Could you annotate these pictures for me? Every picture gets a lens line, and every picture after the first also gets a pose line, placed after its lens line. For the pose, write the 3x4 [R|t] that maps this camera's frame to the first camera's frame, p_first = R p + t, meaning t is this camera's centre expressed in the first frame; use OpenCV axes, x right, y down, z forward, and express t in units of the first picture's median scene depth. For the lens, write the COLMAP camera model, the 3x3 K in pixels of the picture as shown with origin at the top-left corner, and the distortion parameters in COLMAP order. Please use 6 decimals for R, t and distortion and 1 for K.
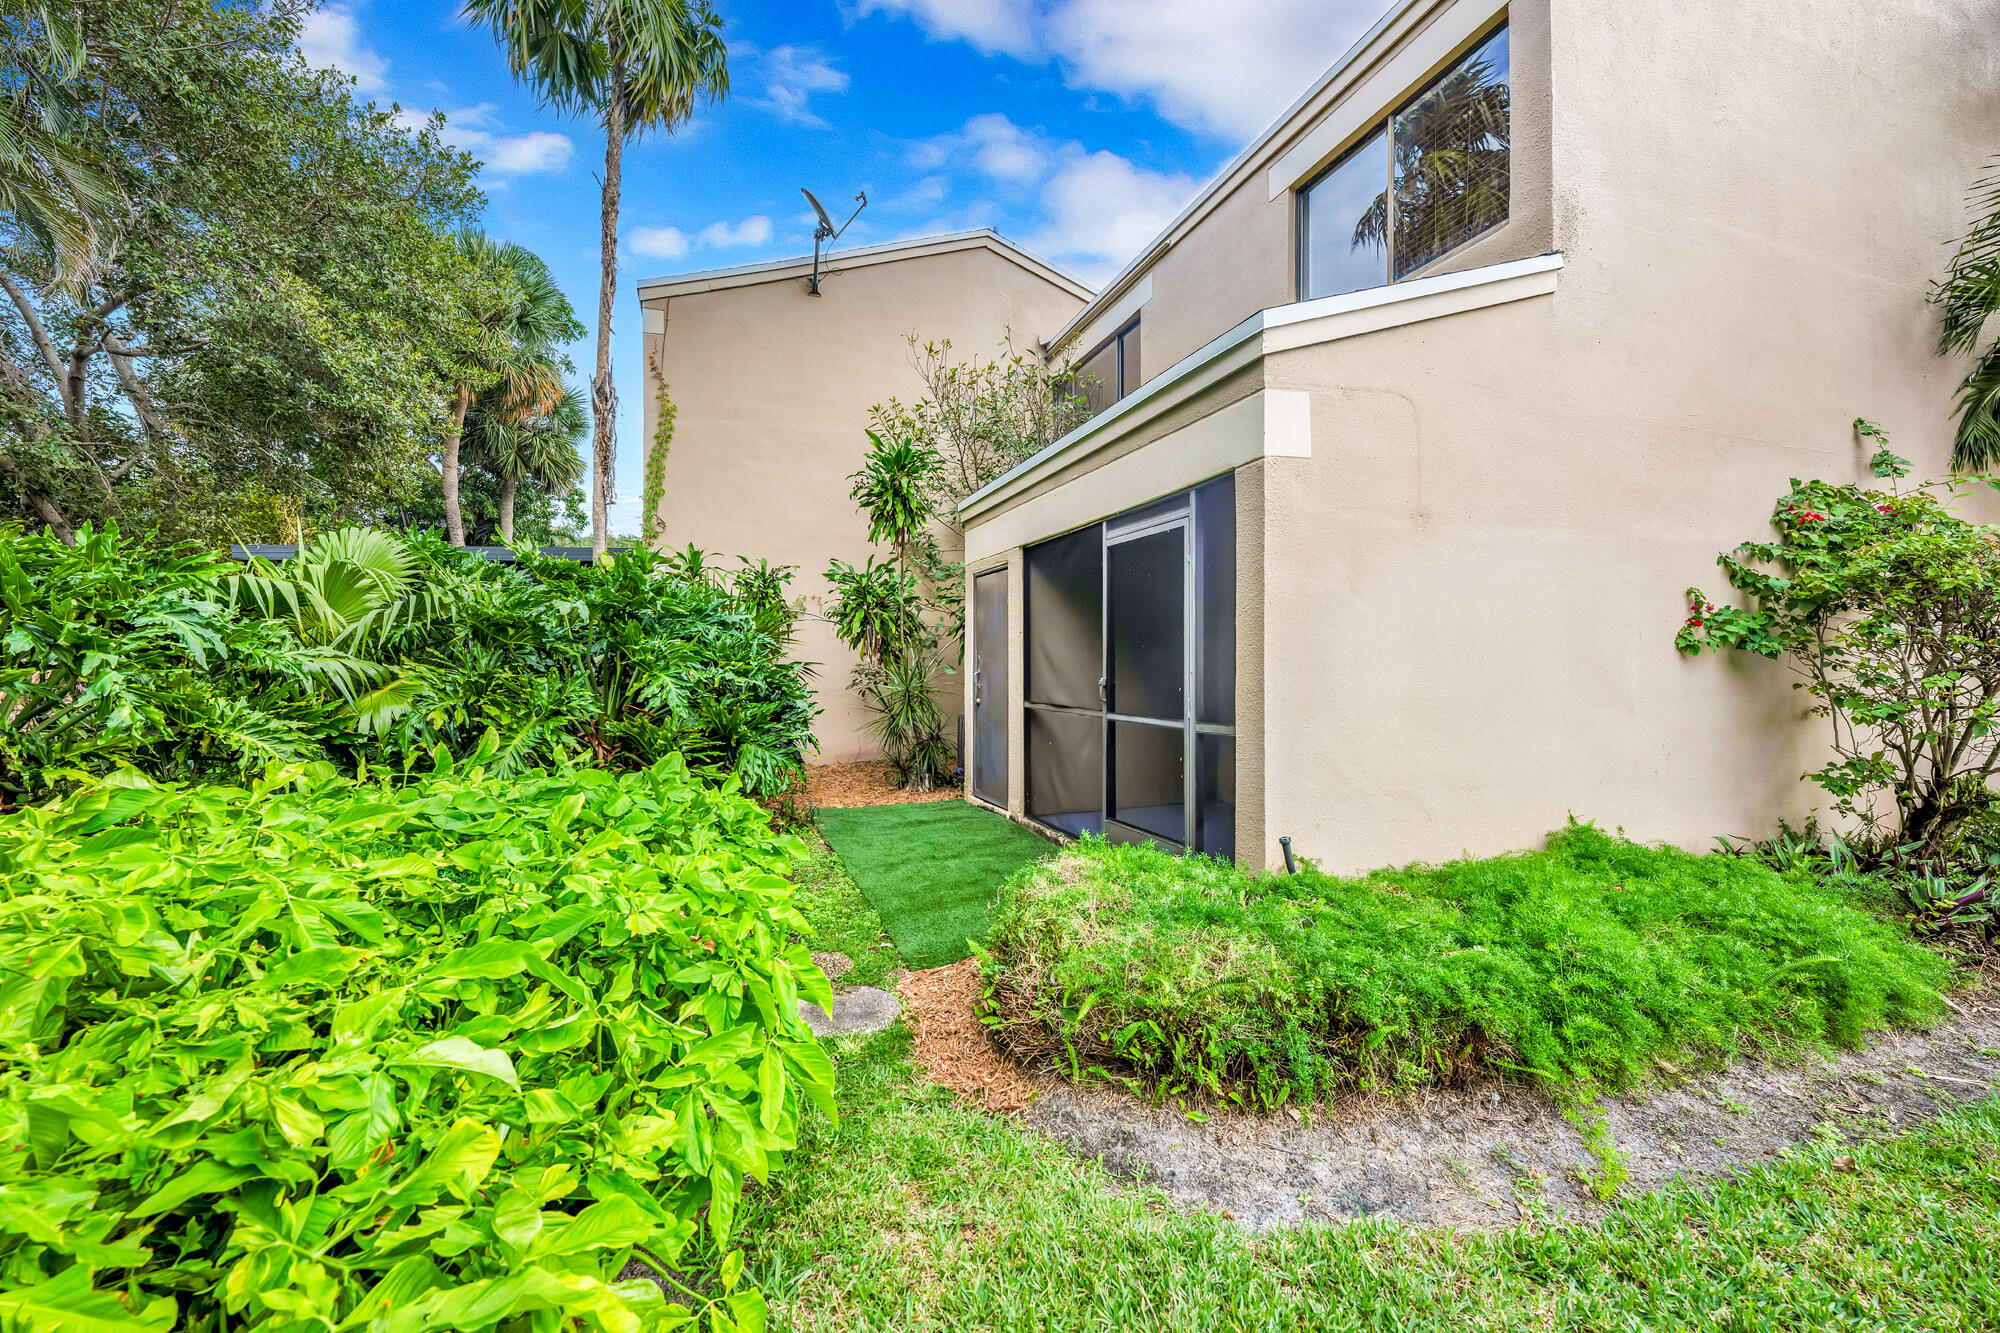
lens RADIAL K [[794.1, 0, 1006.8], [0, 794.1, 669.7], [0, 0, 1]] dist [-0.000208, 0.000130]
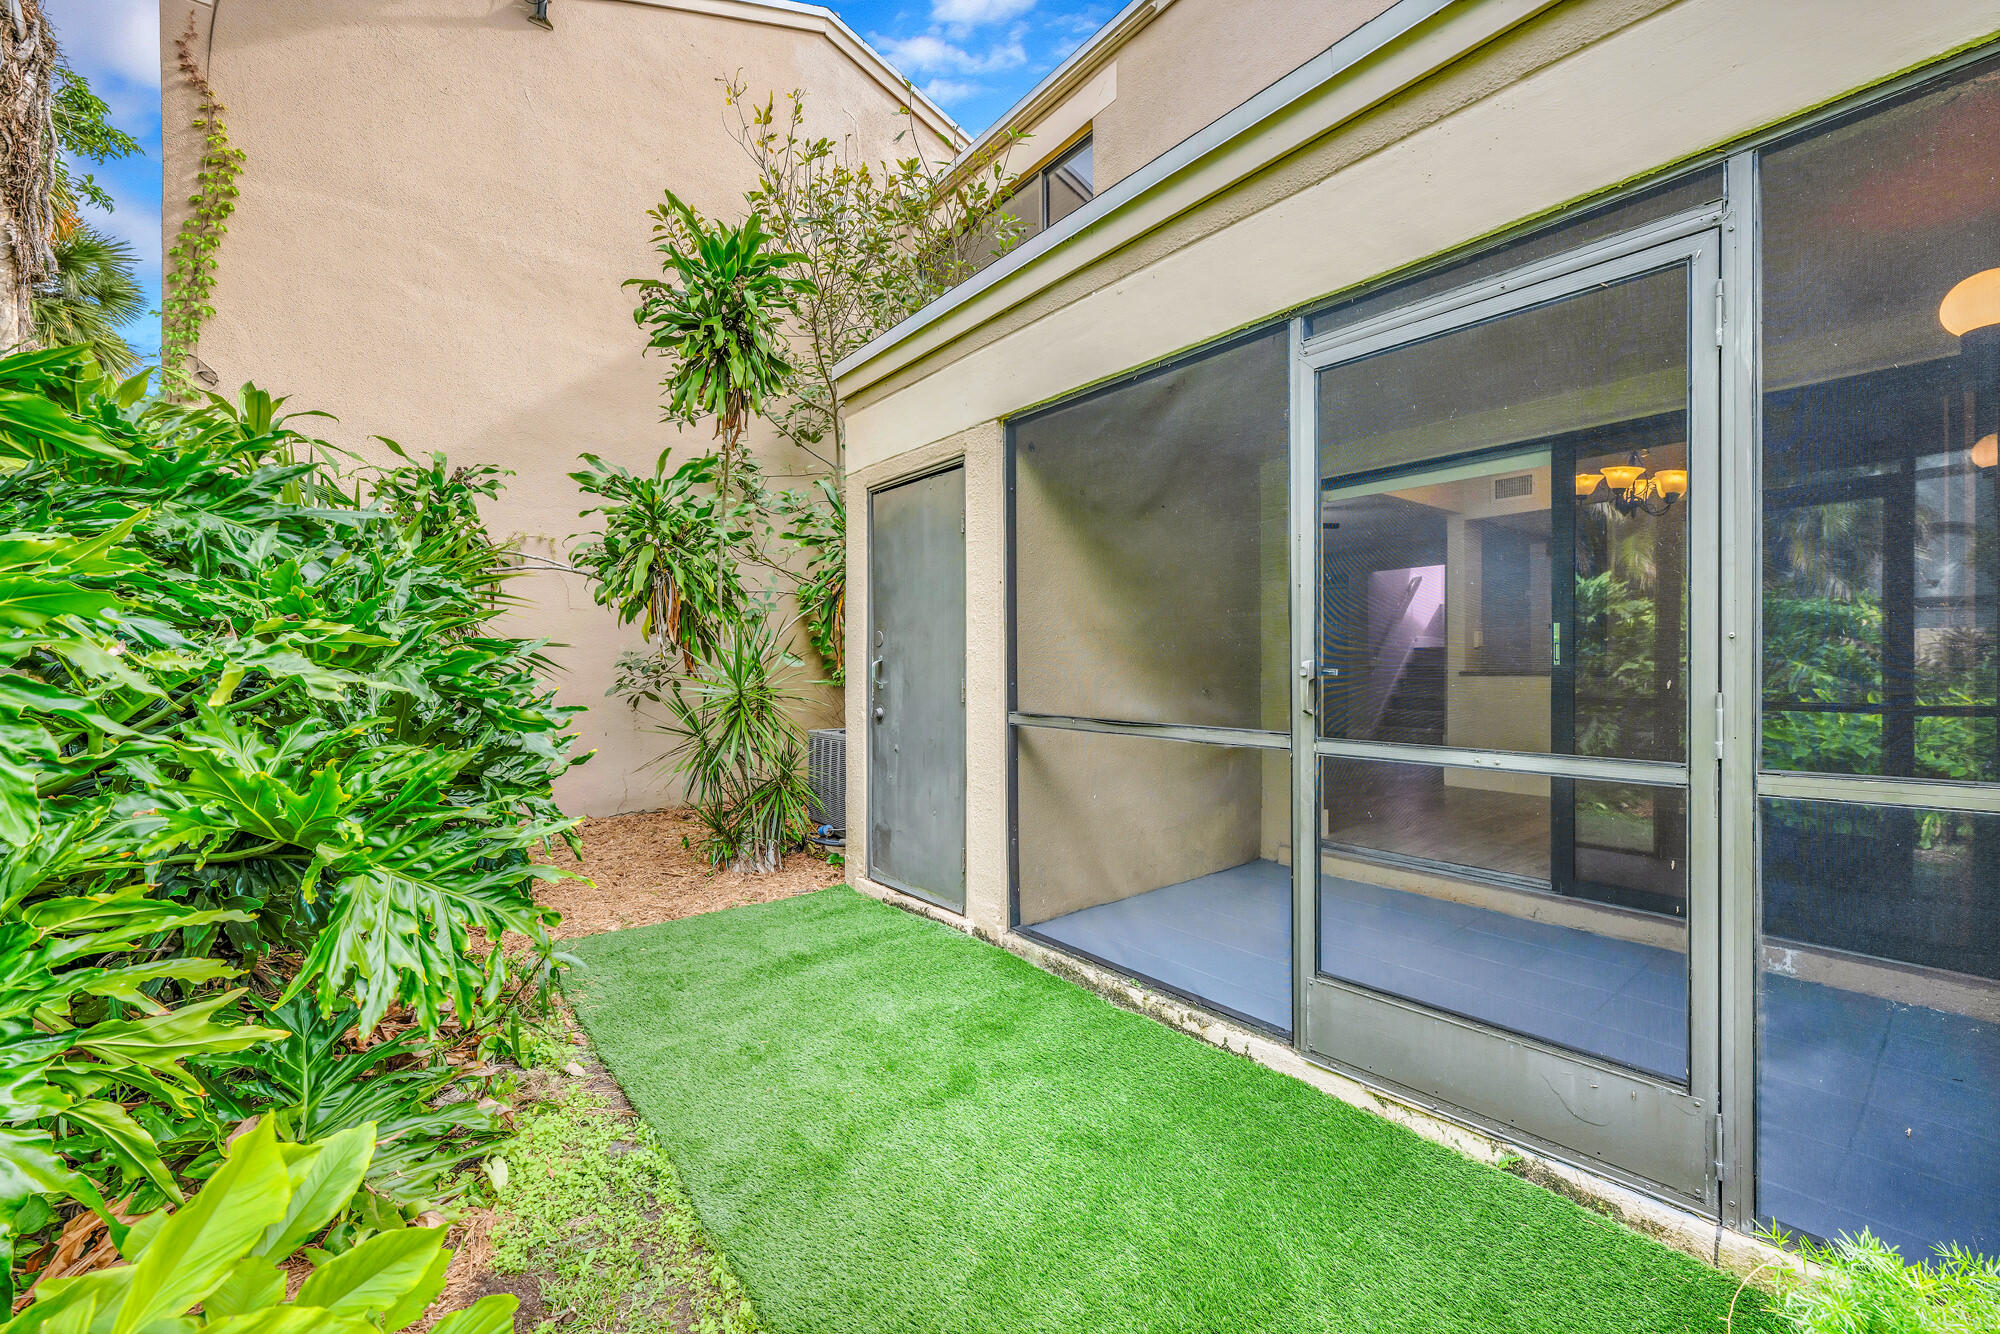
lens RADIAL K [[794.1, 0, 993.8], [0, 794.1, 658.0], [0, 0, 1]] dist [-0.000208, 0.000130]
pose [[0.954447, -0.005433, 0.298331, -0.127465], [0.009060, 0.999901, -0.010774, 0.008158], [-0.298243, 0.012986, 0.954402, 0.439763]]
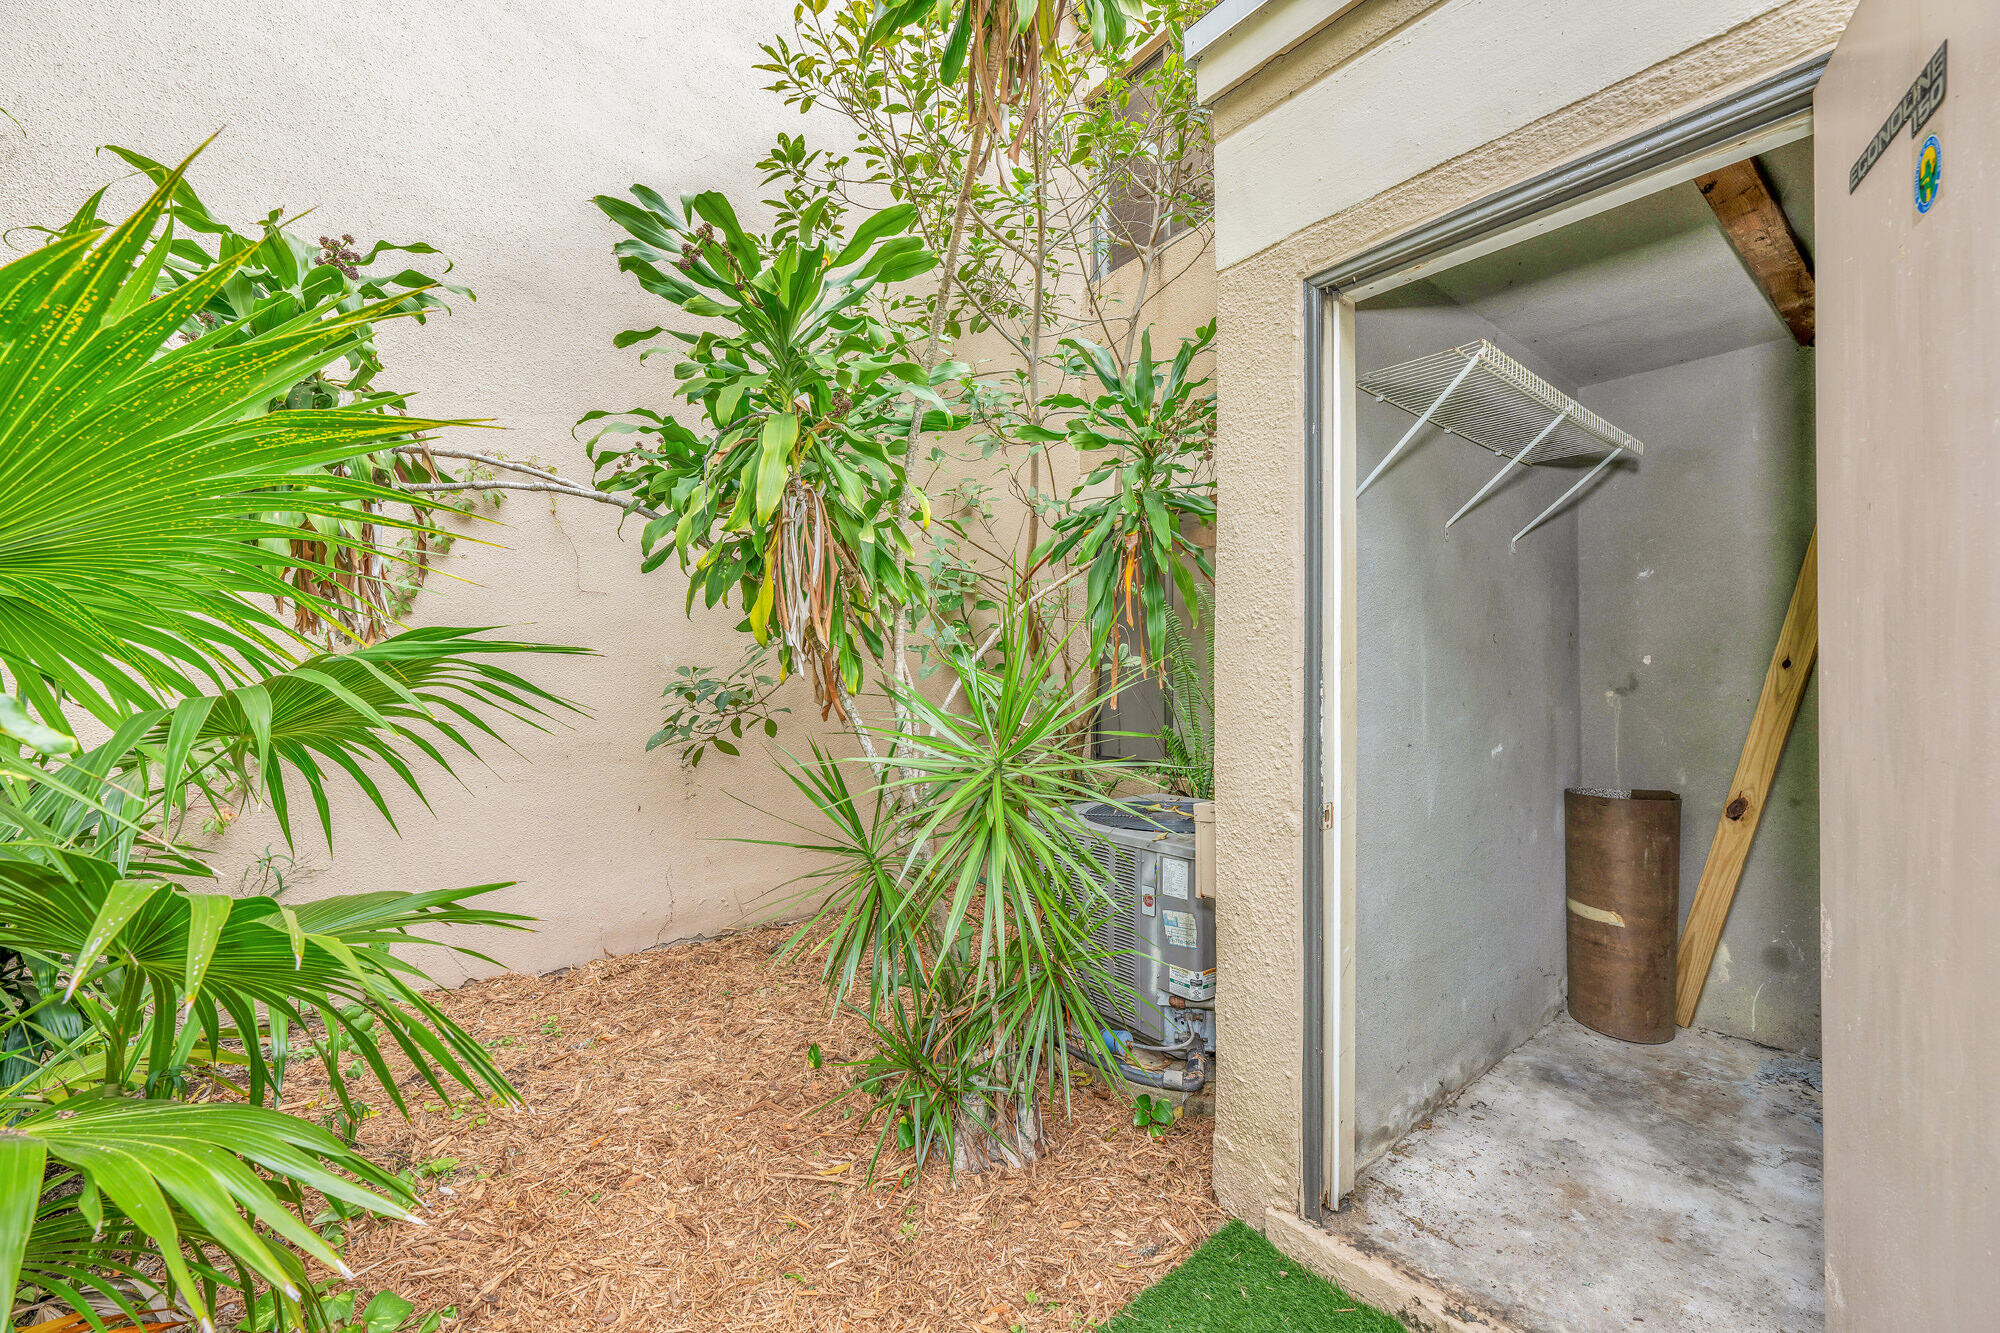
lens RADIAL K [[794.1, 0, 994.0], [0, 794.1, 665.0], [0, 0, 1]] dist [-0.000208, 0.000130]
pose [[0.953961, 0.005000, 0.299890, -0.202306], [0.002935, 0.999658, -0.026001, 0.001303], [-0.299917, 0.025684, 0.953619, 0.804478]]
